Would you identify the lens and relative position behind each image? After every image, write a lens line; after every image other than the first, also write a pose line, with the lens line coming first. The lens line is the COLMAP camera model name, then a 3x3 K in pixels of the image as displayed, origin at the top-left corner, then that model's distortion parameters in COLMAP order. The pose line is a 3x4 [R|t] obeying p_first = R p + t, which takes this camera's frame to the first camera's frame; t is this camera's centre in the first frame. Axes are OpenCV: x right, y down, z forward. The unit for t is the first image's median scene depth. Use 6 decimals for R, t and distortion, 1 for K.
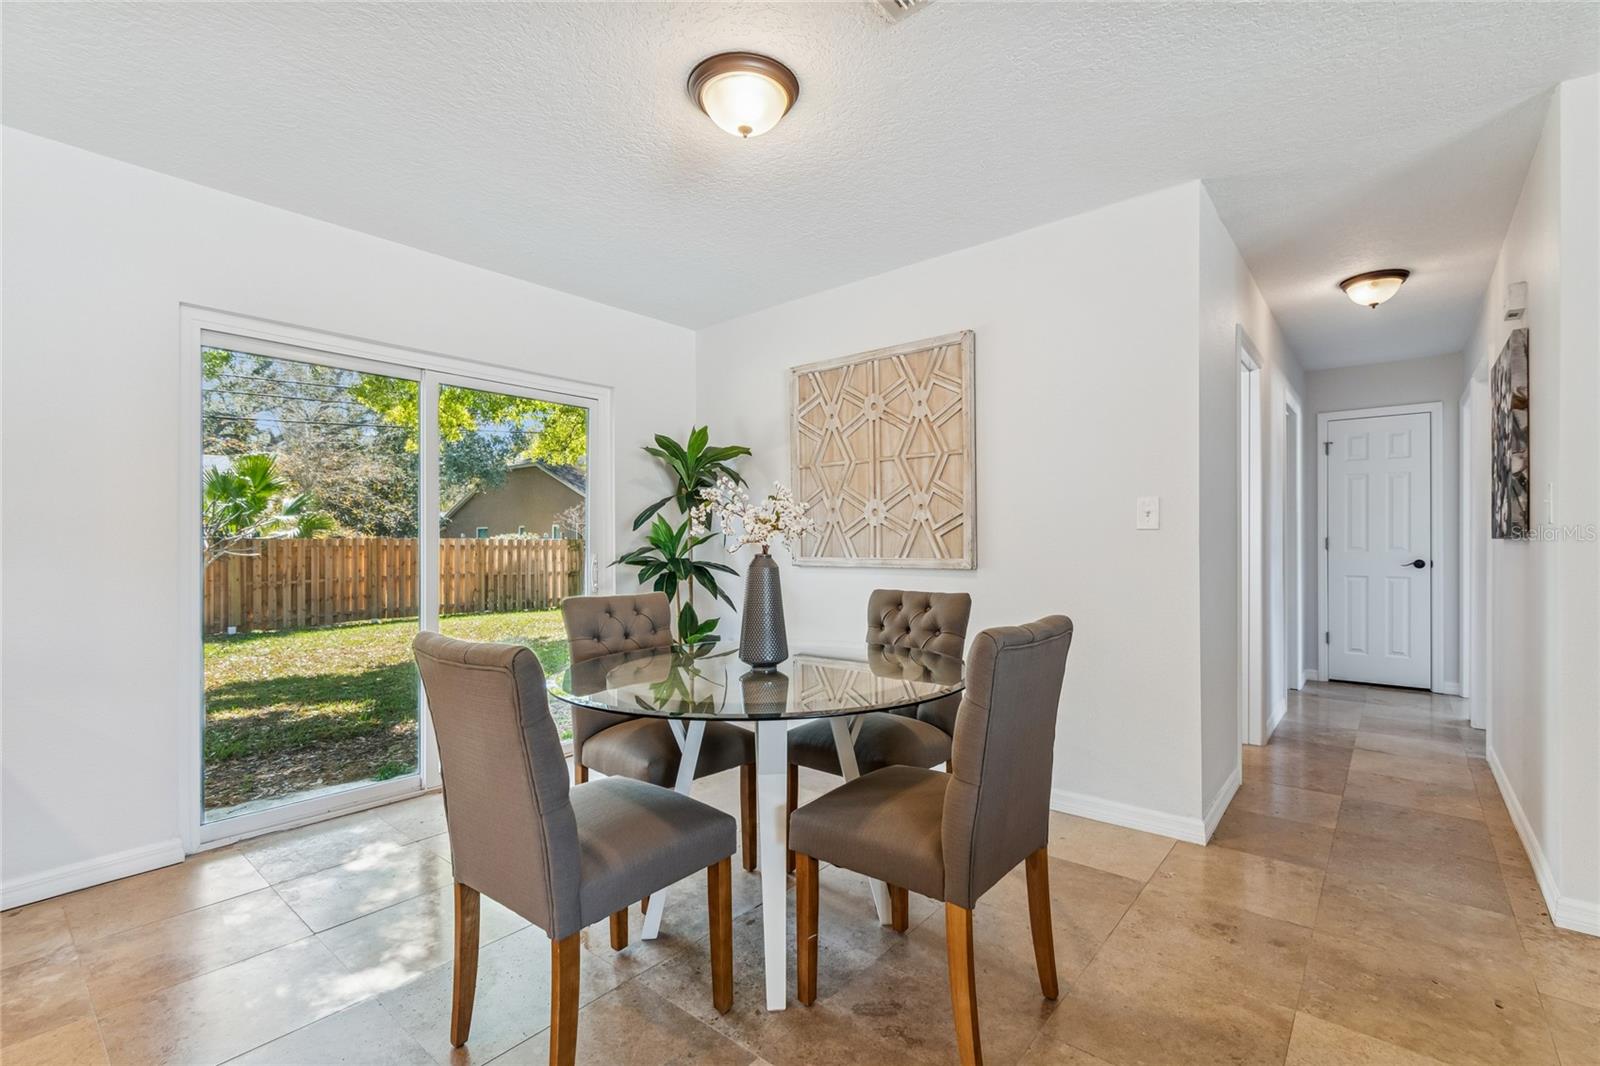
lens RADIAL K [[715.1, 0, 799.7], [0, 715.1, 535.5], [0, 0, 1]] dist [0.000745, -0.001507]
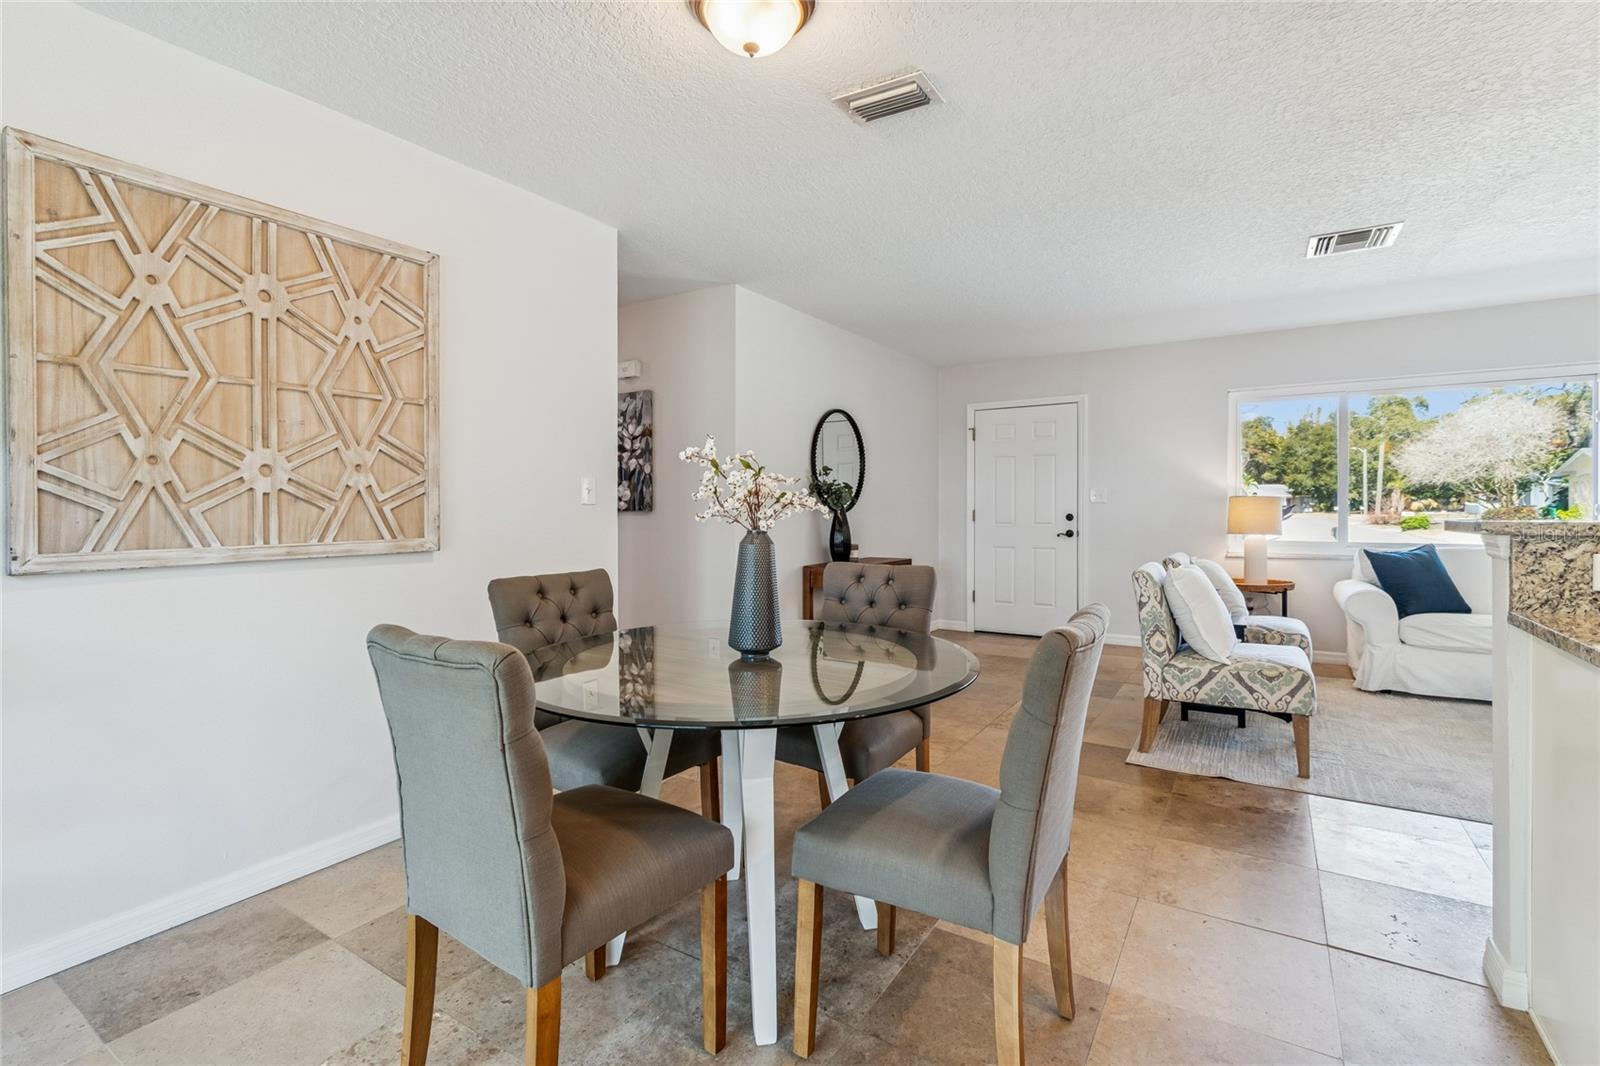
lens RADIAL K [[715.1, 0, 830.6], [0, 715.1, 511.9], [0, 0, 1]] dist [0.000745, -0.001507]
pose [[-0.145284, -0.005233, 0.989376, -0.585498], [-0.004681, 0.999978, 0.004602, -0.002231], [-0.989379, -0.003962, -0.145306, 0.630268]]
